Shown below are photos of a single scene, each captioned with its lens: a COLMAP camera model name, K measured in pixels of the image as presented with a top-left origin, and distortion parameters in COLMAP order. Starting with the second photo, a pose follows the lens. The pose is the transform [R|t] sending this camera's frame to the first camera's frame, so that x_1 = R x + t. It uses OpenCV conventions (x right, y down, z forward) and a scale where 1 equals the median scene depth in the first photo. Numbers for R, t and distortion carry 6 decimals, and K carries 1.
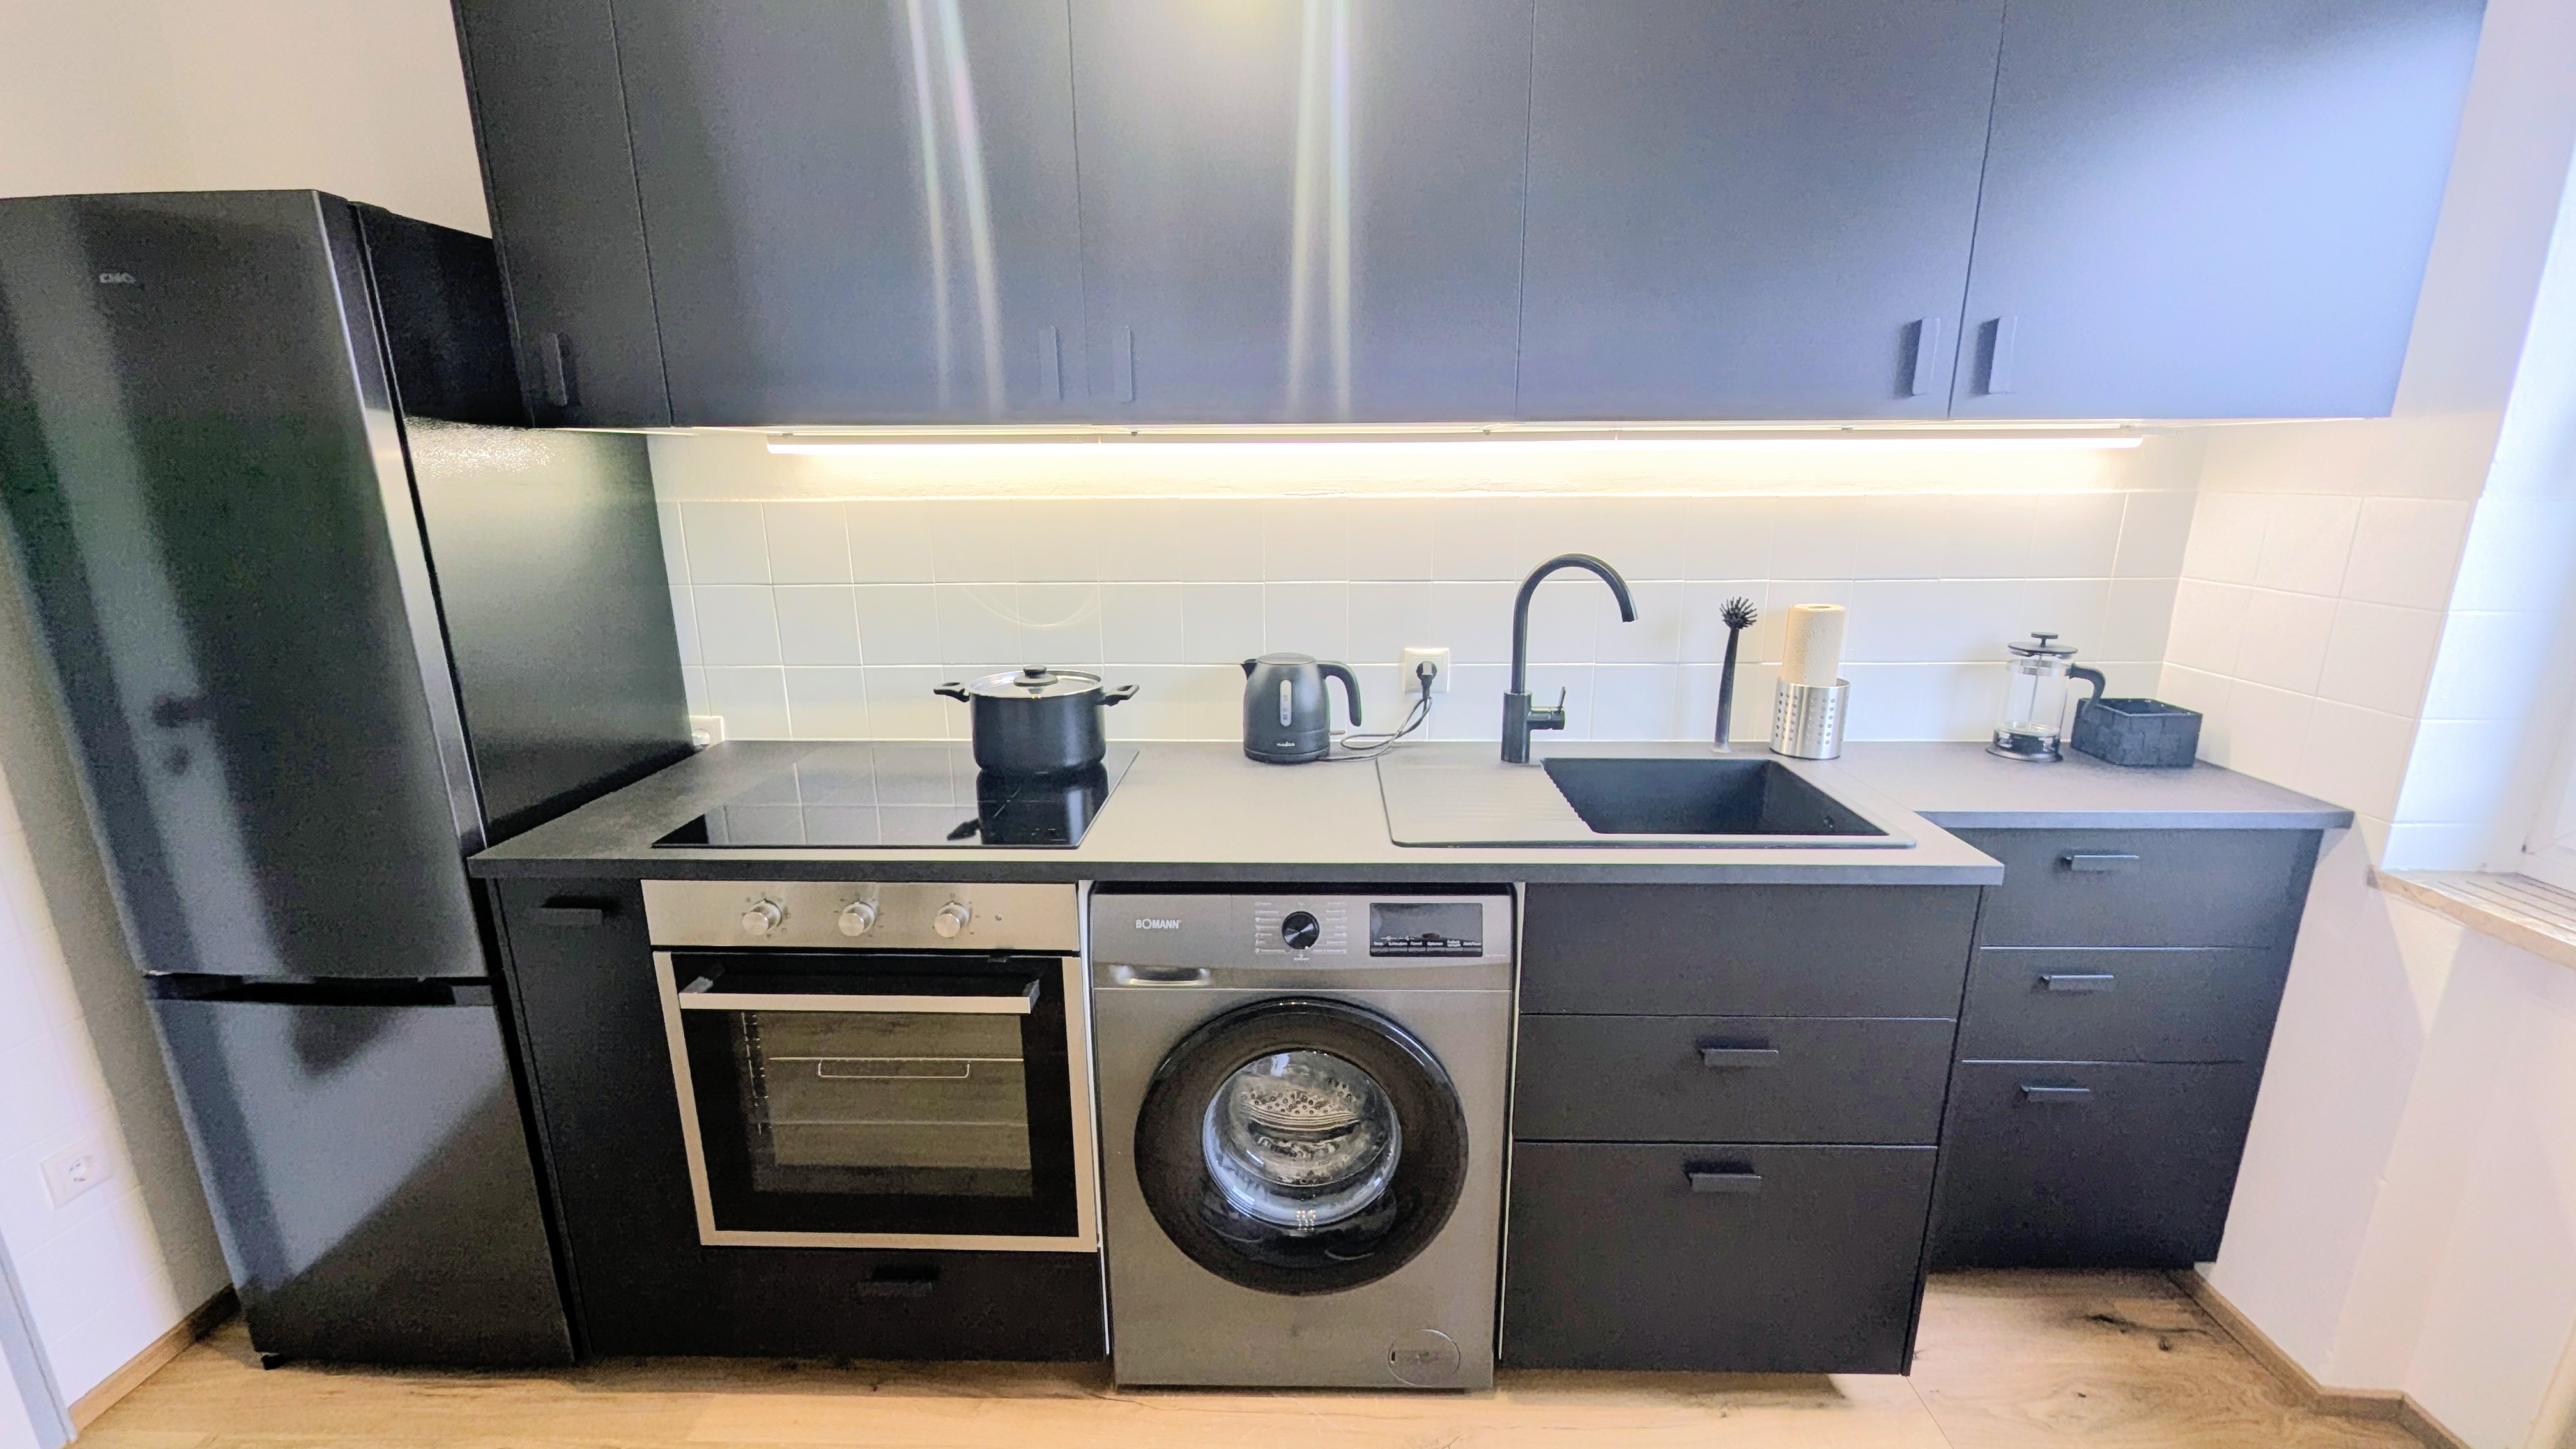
lens RADIAL K [[1051.4, 0, 1300.2], [0, 1051.4, 735.6], [0, 0, 1]] dist [-0.001543, -0.000242]
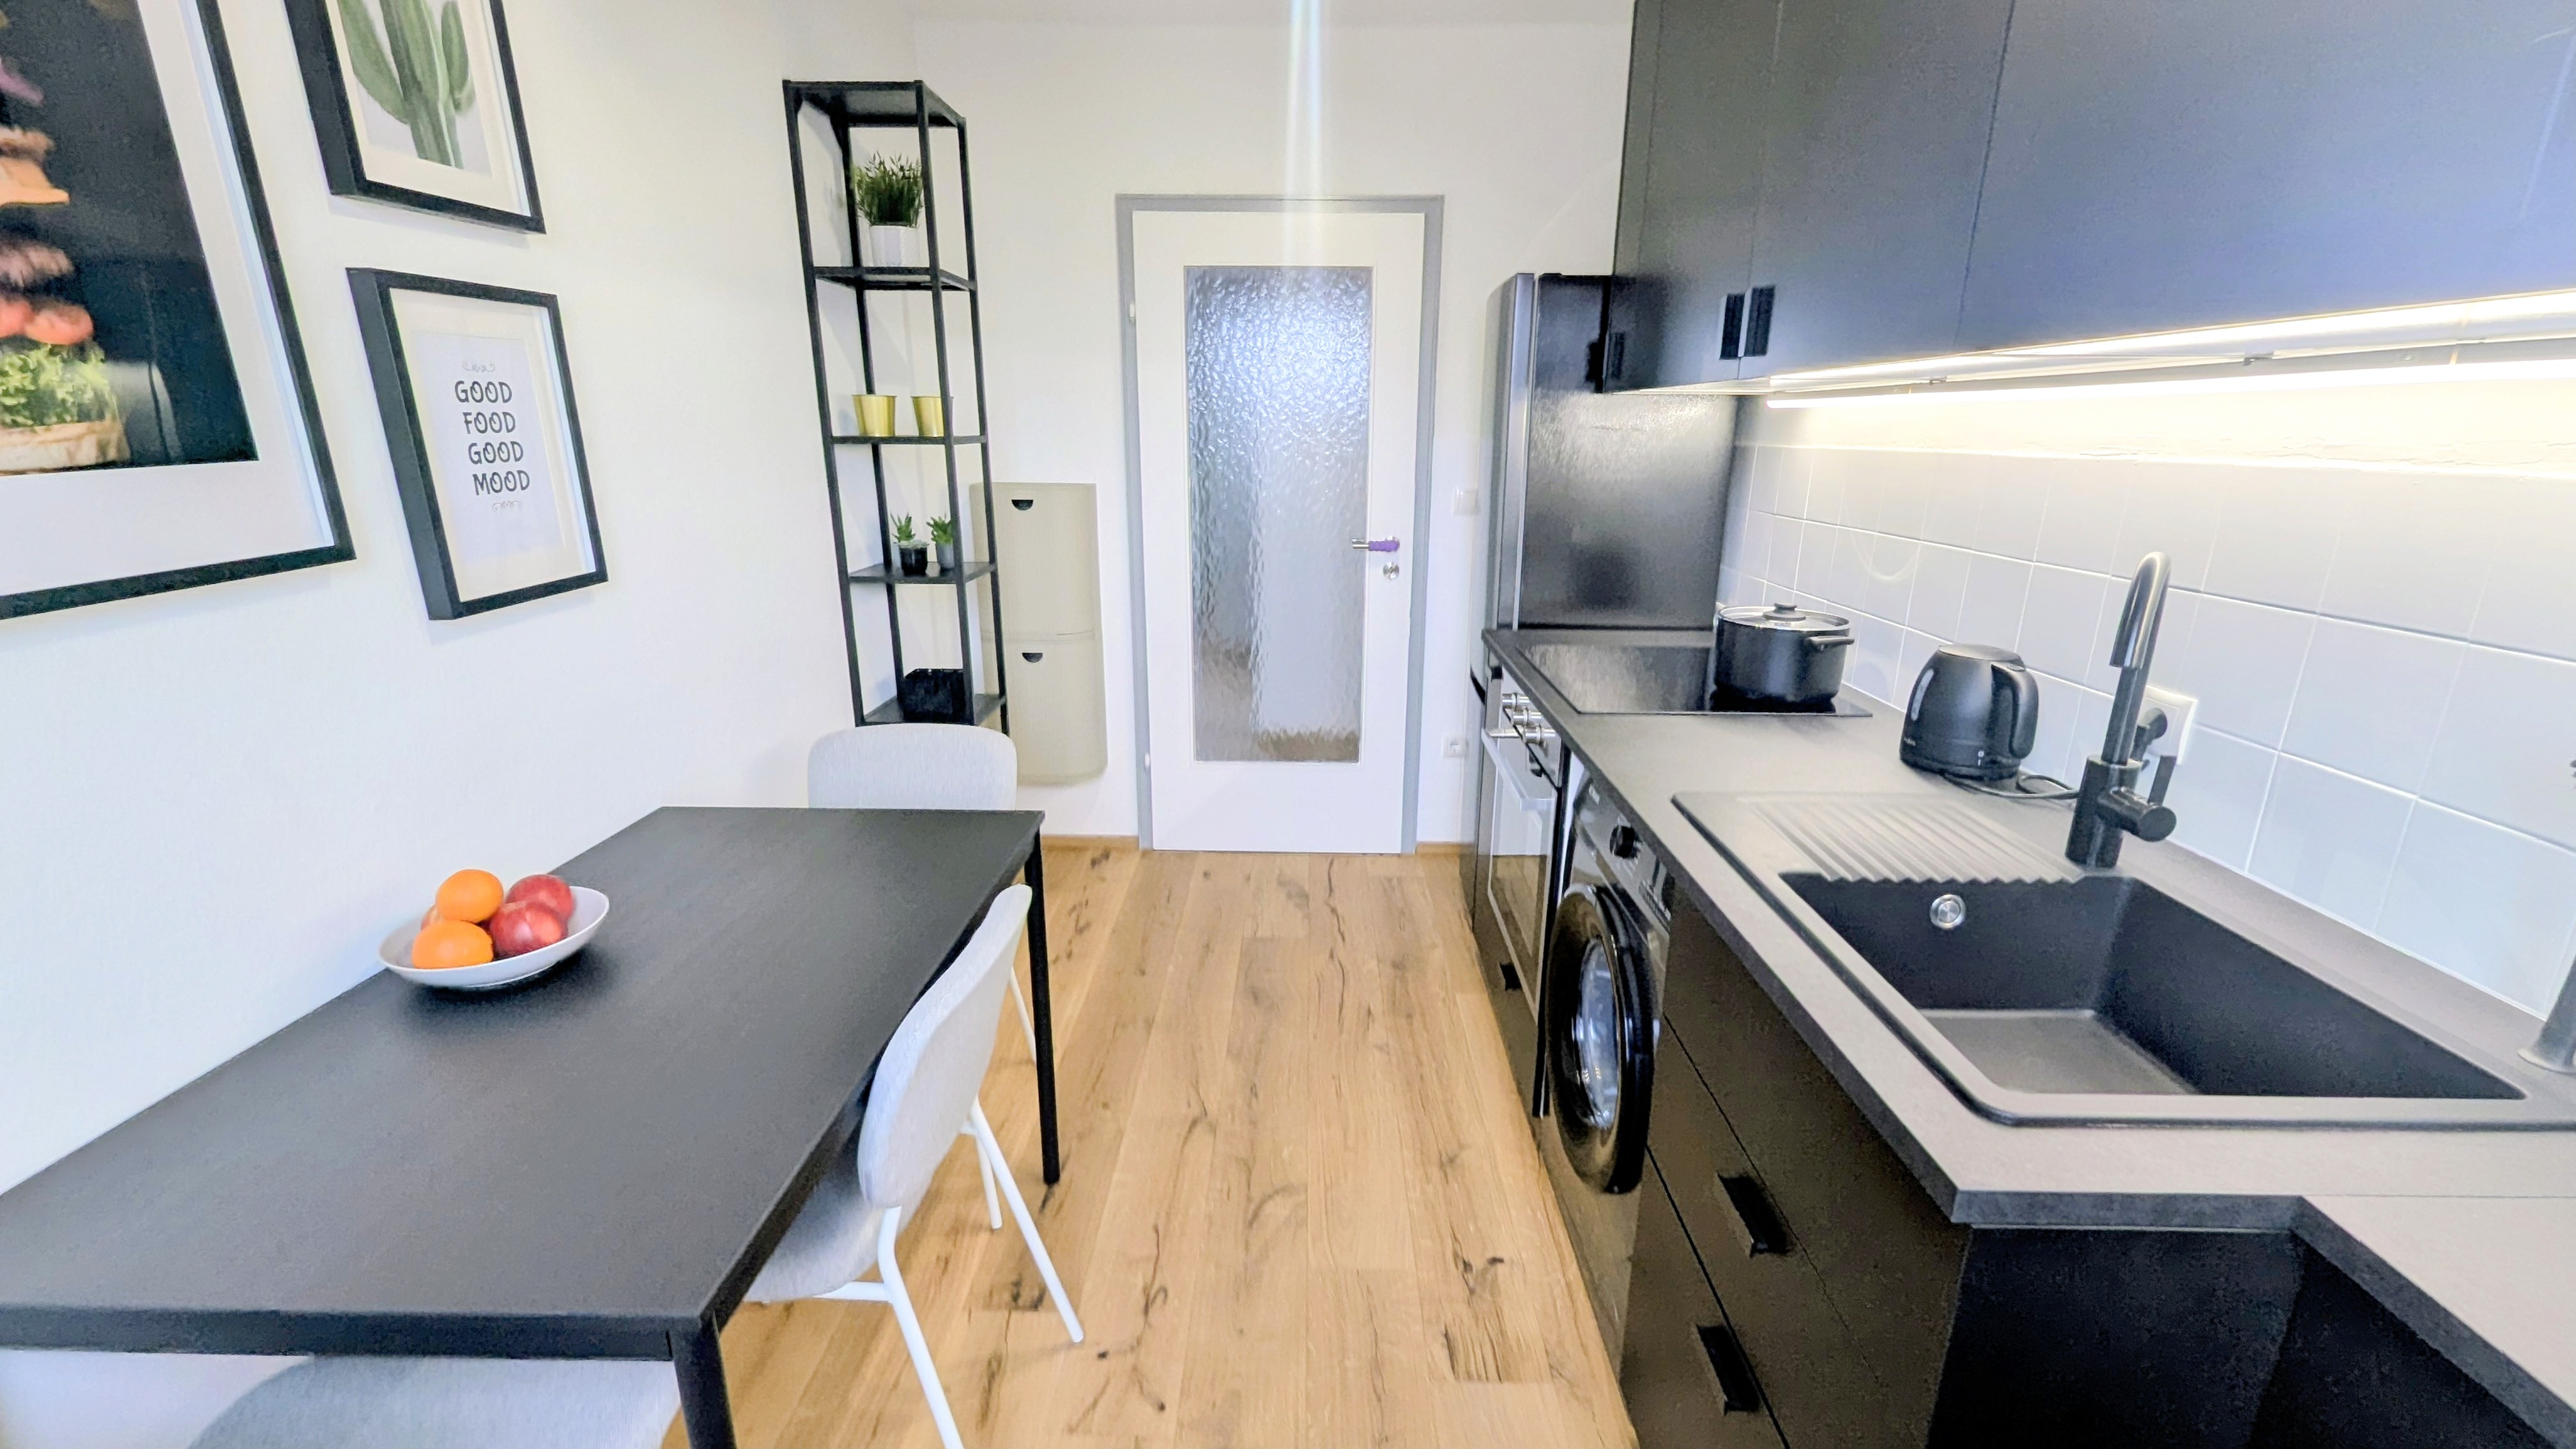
lens RADIAL K [[1051.4, 0, 1300.2], [0, 1051.4, 735.6], [0, 0, 1]] dist [-0.001543, -0.000242]
pose [[0.028562, 0.286915, -0.957530, 0.809208], [-0.248525, 0.929880, 0.271216, -0.108561], [0.968204, 0.230224, 0.097865, 0.436800]]
